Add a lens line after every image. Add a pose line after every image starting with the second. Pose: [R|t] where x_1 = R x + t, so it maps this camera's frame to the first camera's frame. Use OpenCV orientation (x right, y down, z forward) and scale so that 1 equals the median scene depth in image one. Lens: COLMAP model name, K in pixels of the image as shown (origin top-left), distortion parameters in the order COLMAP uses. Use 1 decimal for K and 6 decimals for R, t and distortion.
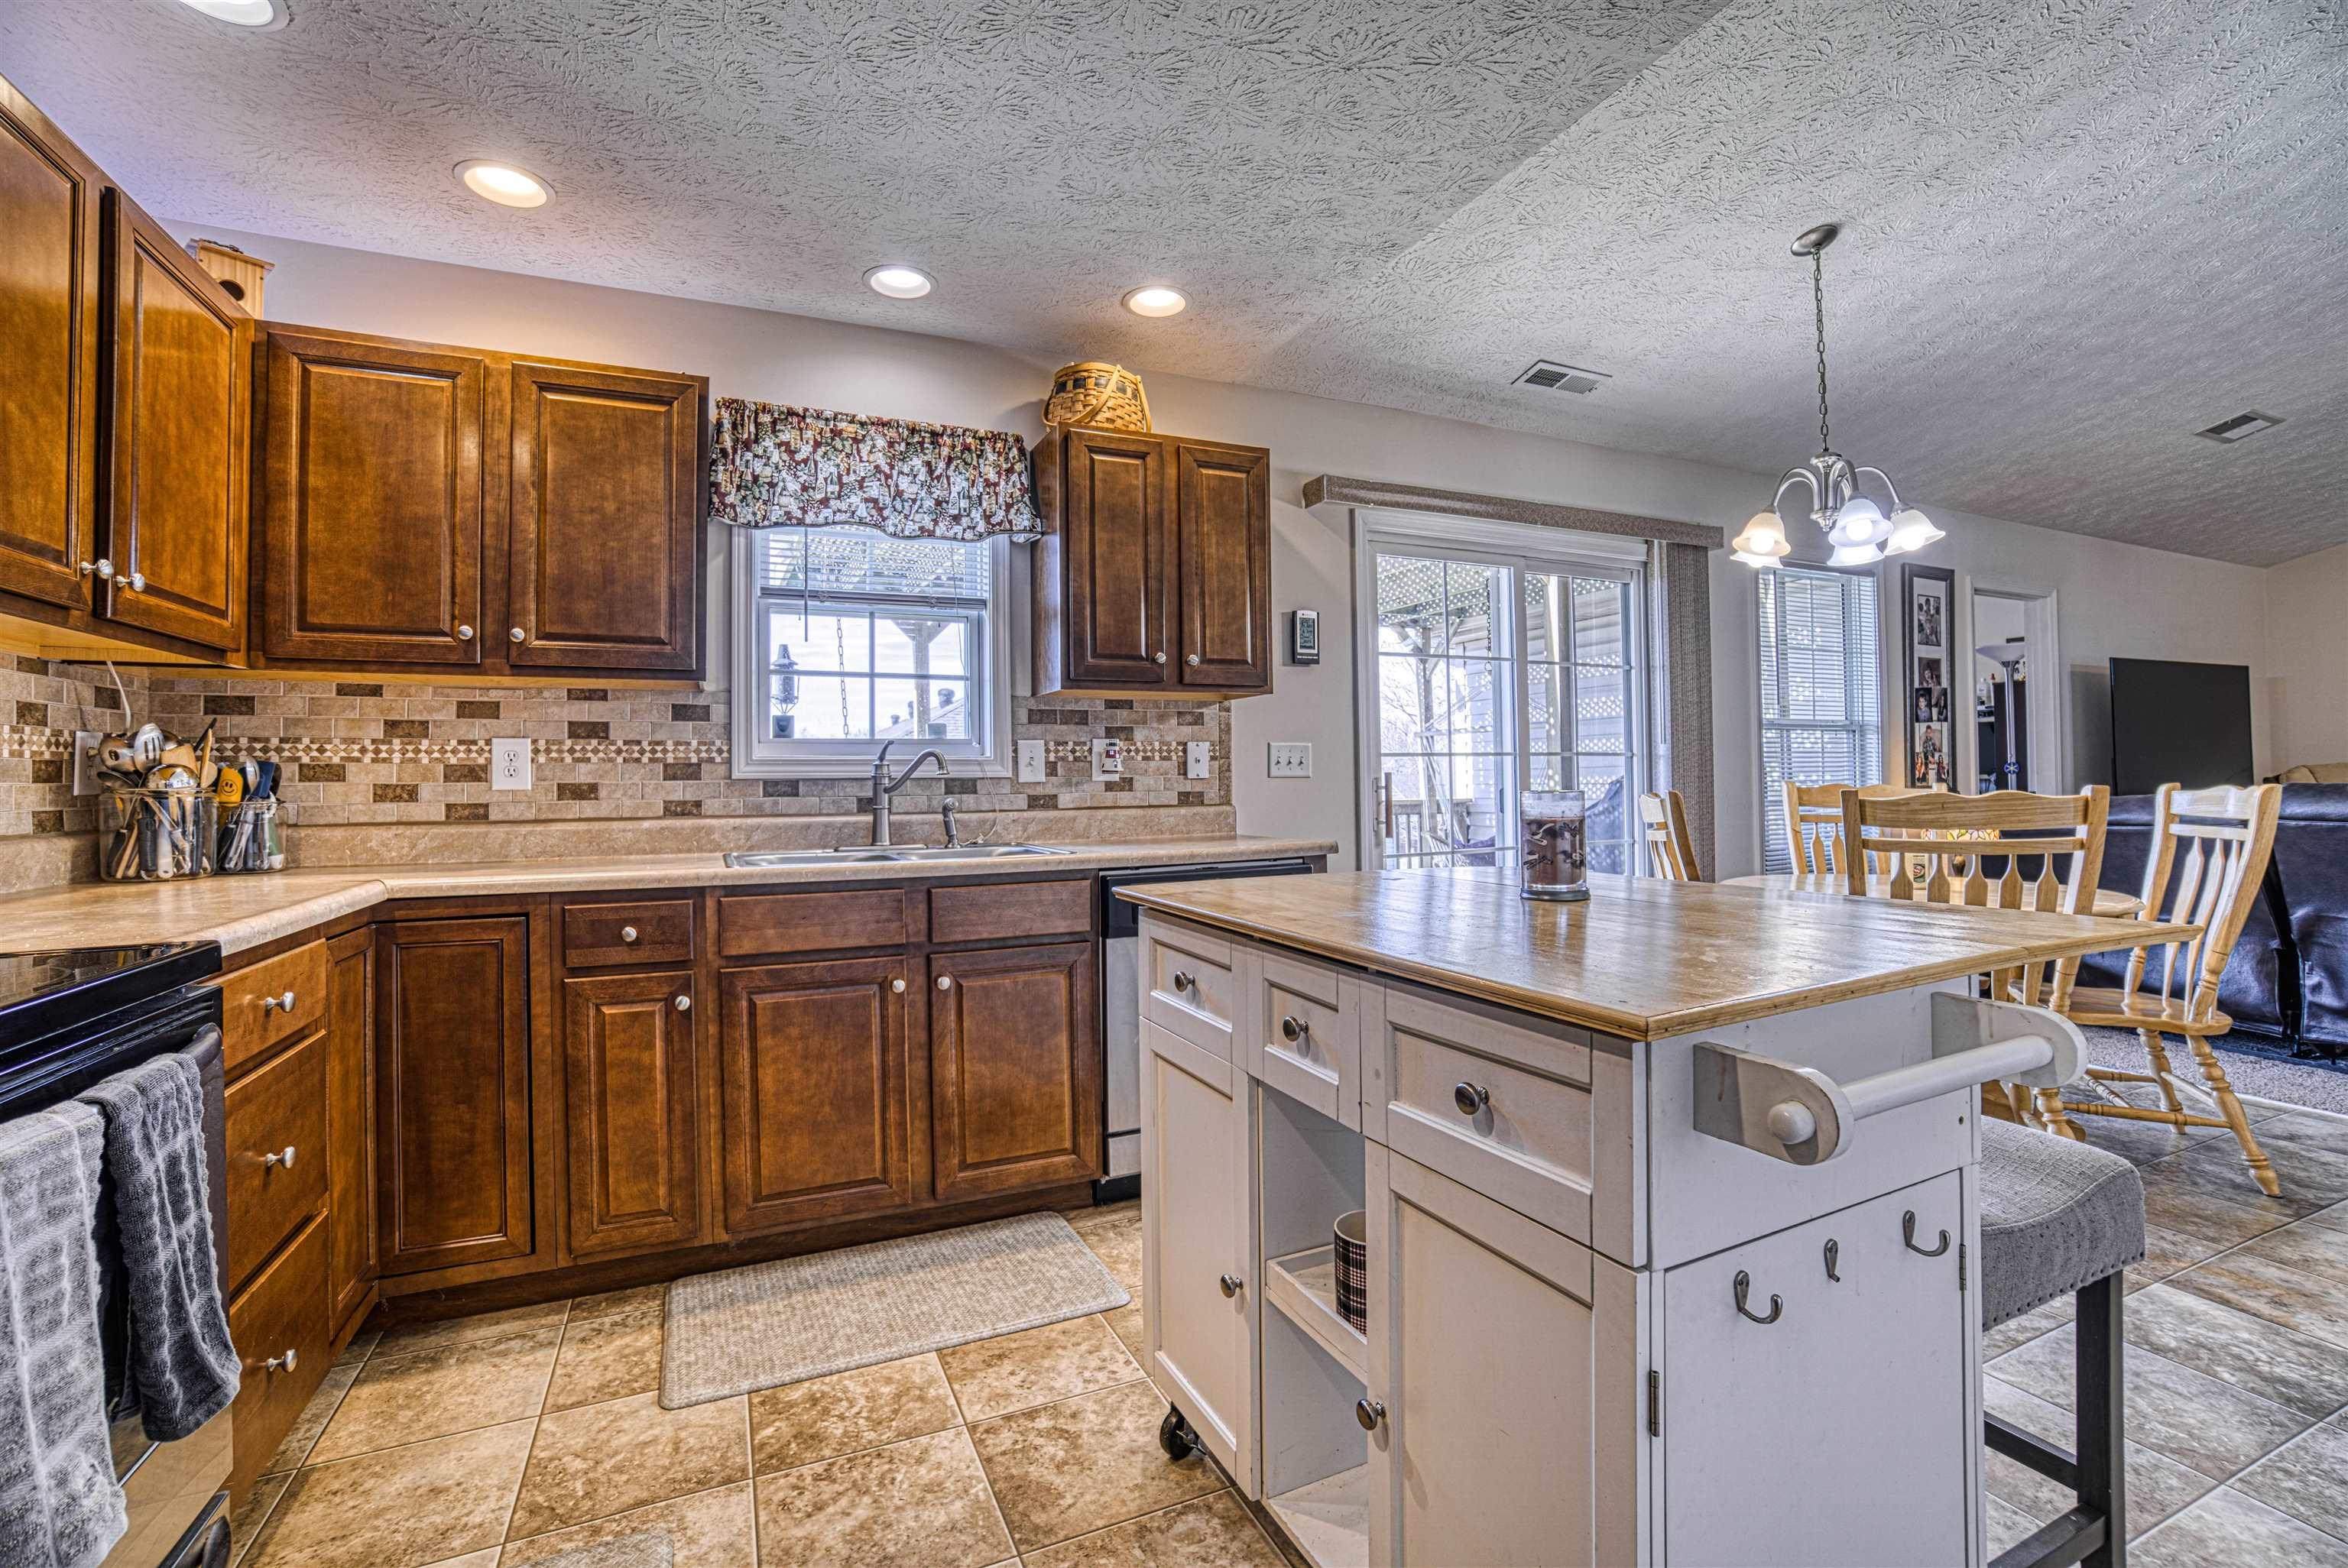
lens RADIAL K [[1025.1, 0, 1177.3], [0, 1025.1, 765.4], [0, 0, 1]] dist [-0.058862, 0.019233]
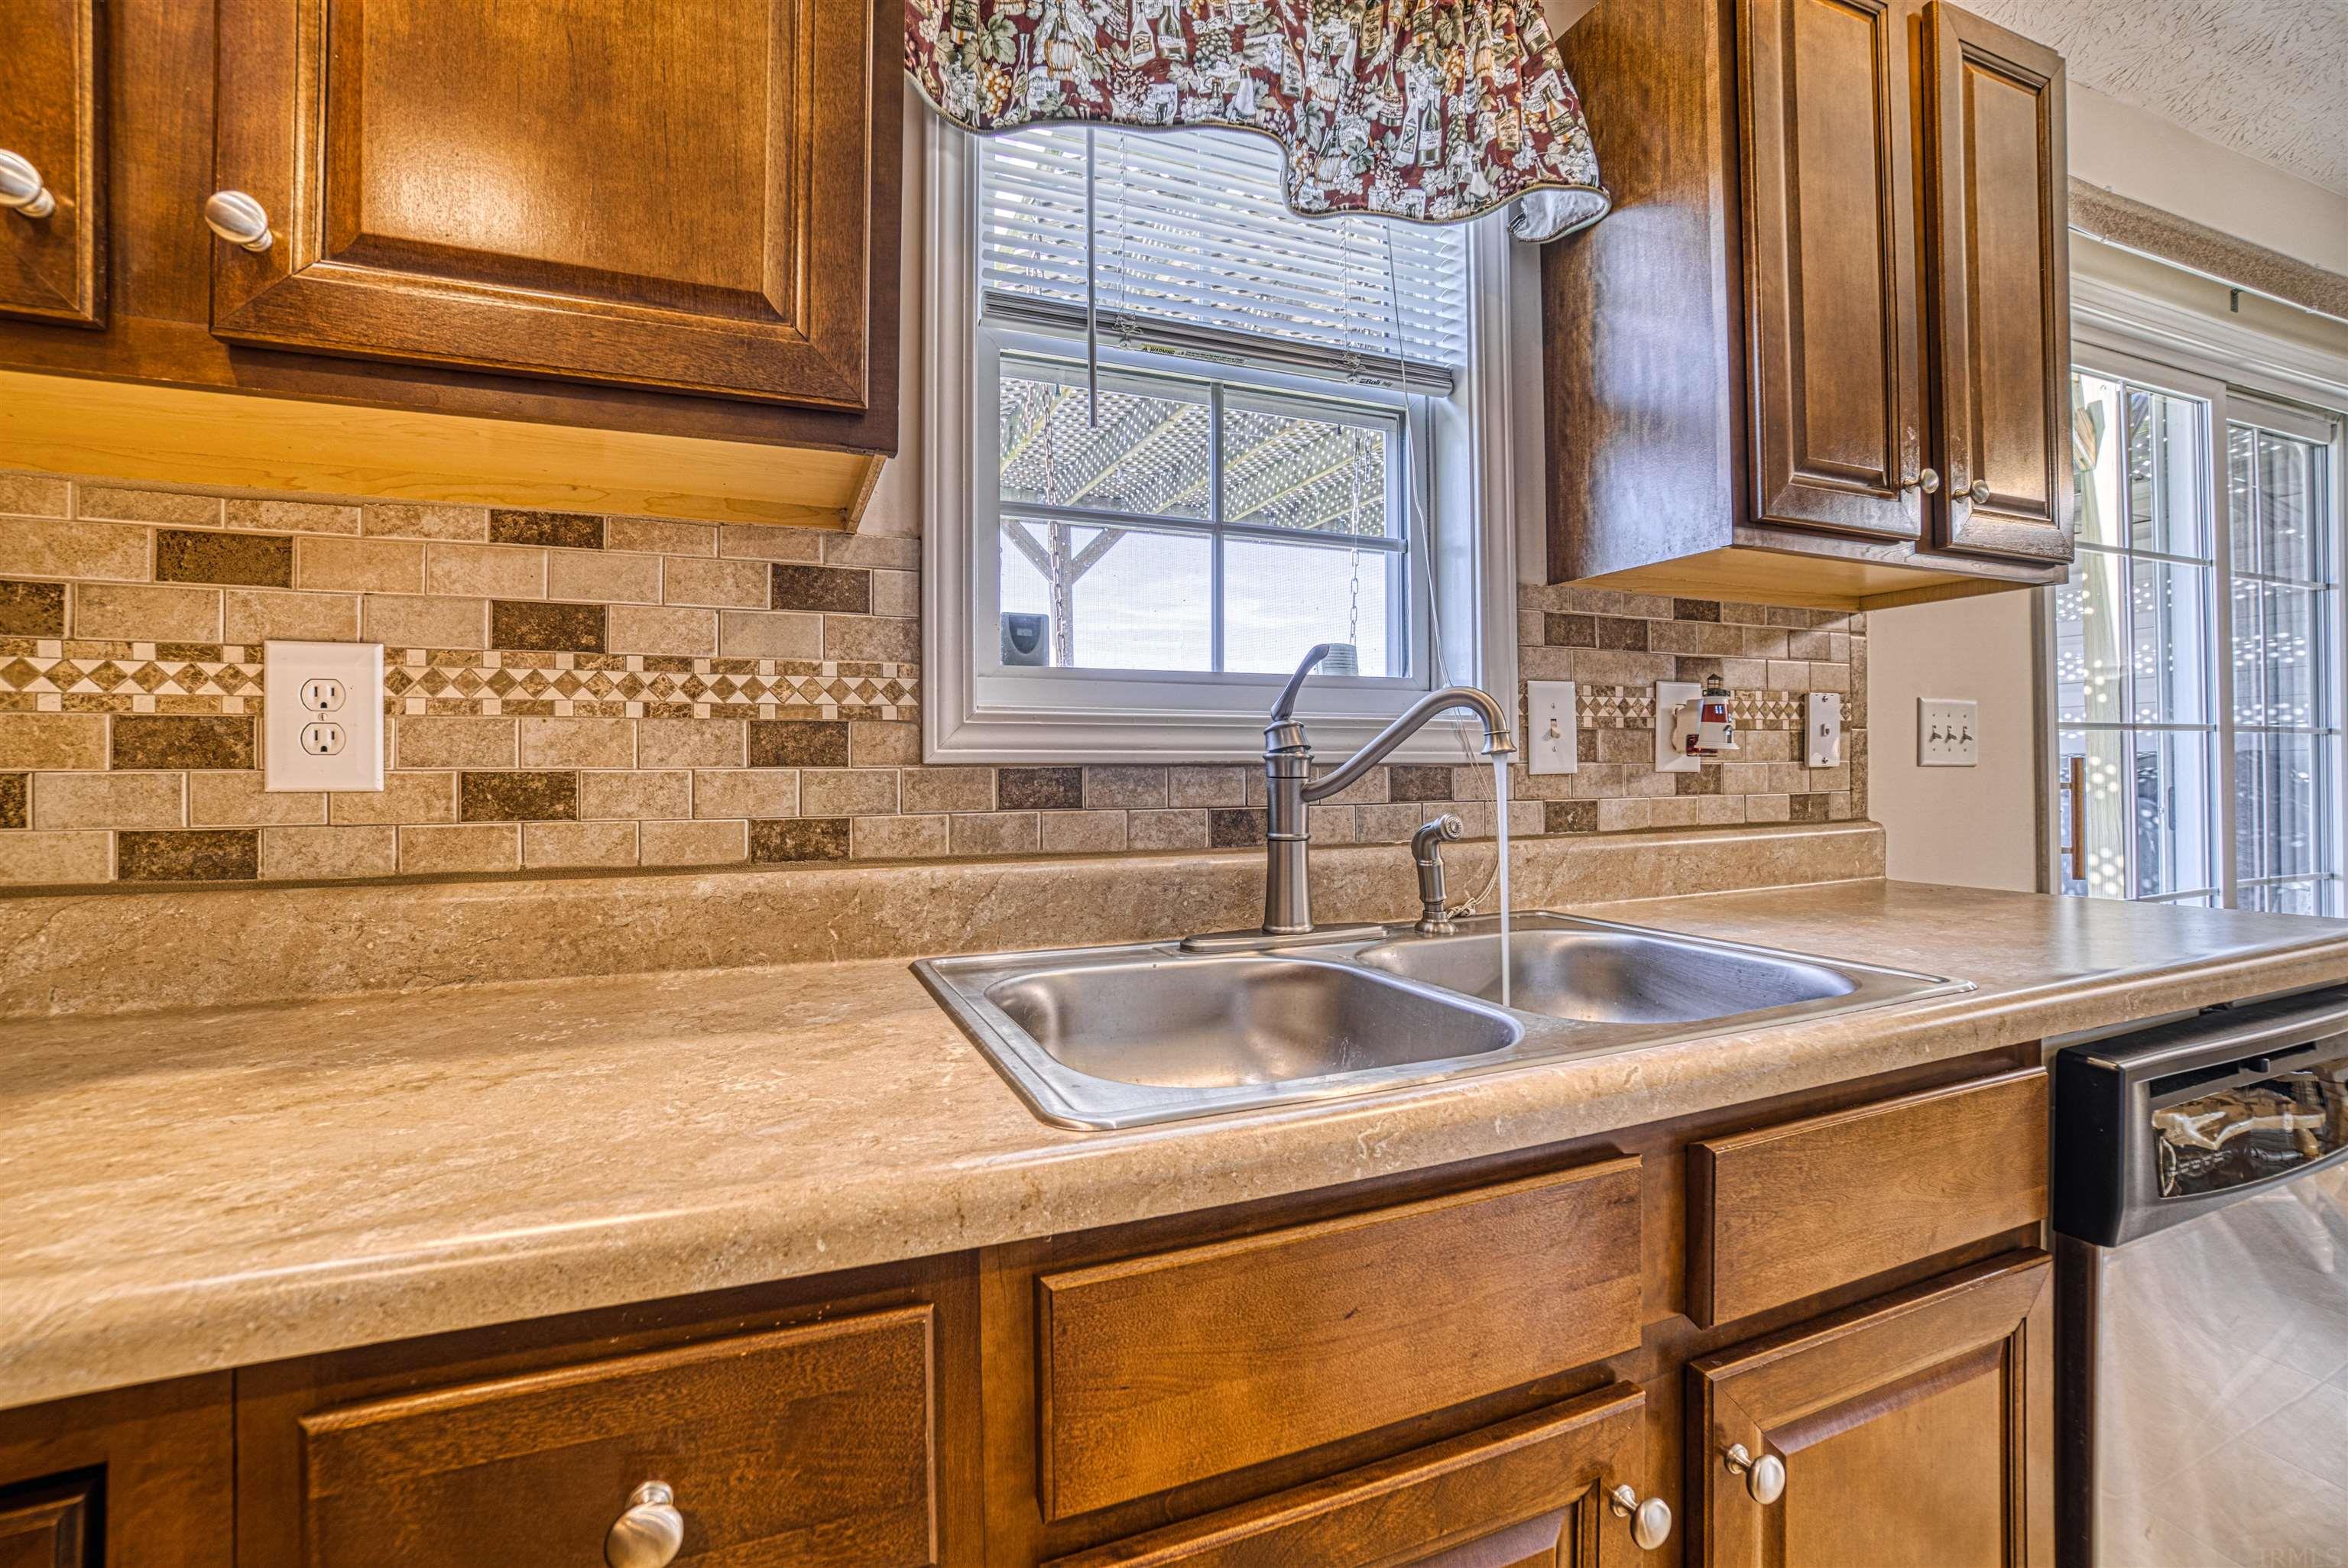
lens RADIAL K [[1025.1, 0, 1183.4], [0, 1025.1, 762.7], [0, 0, 1]] dist [-0.058862, 0.019233]
pose [[0.999456, 0.003903, -0.032744, -0.326856], [-0.003702, 0.999974, 0.006199, 0.010299], [0.032768, -0.006074, 0.999445, 0.612989]]
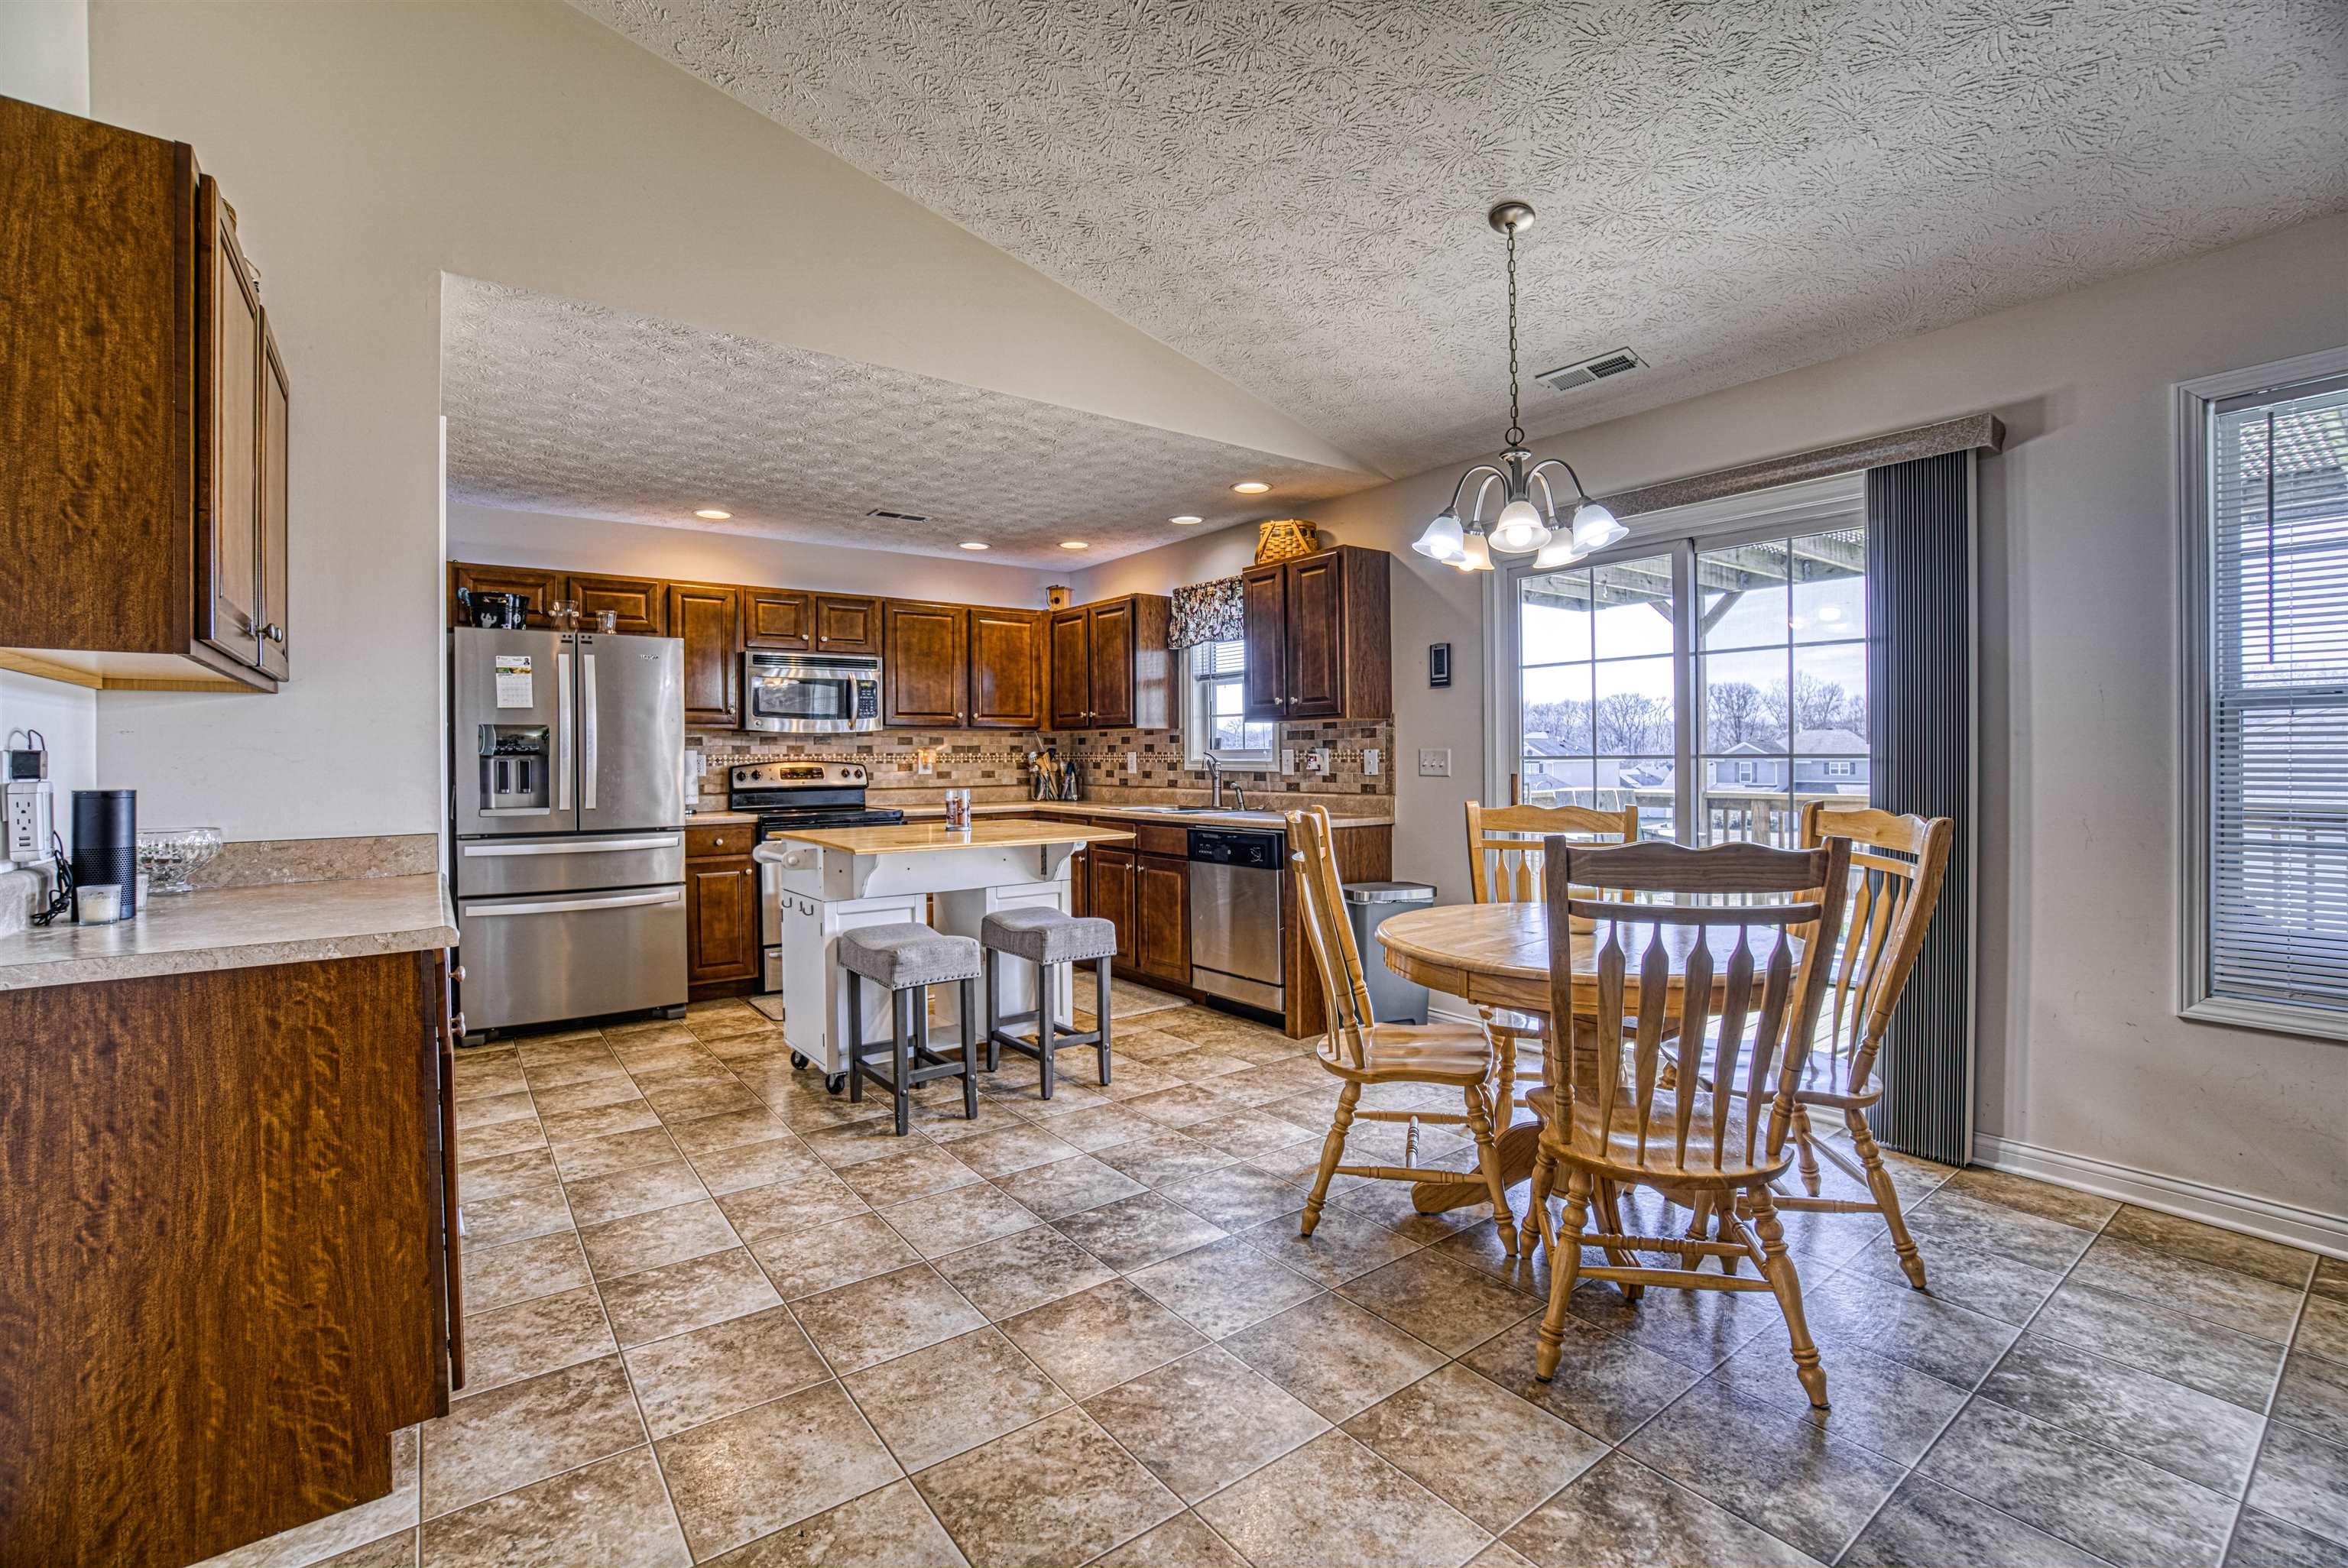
lens RADIAL K [[1025.1, 0, 1170.4], [0, 1025.1, 763.1], [0, 0, 1]] dist [-0.058862, 0.019233]
pose [[0.220642, 0.016940, -0.975208, 1.613944], [0.017964, 0.999609, 0.021428, -0.047212], [0.975189, -0.022246, 0.220251, 0.504416]]
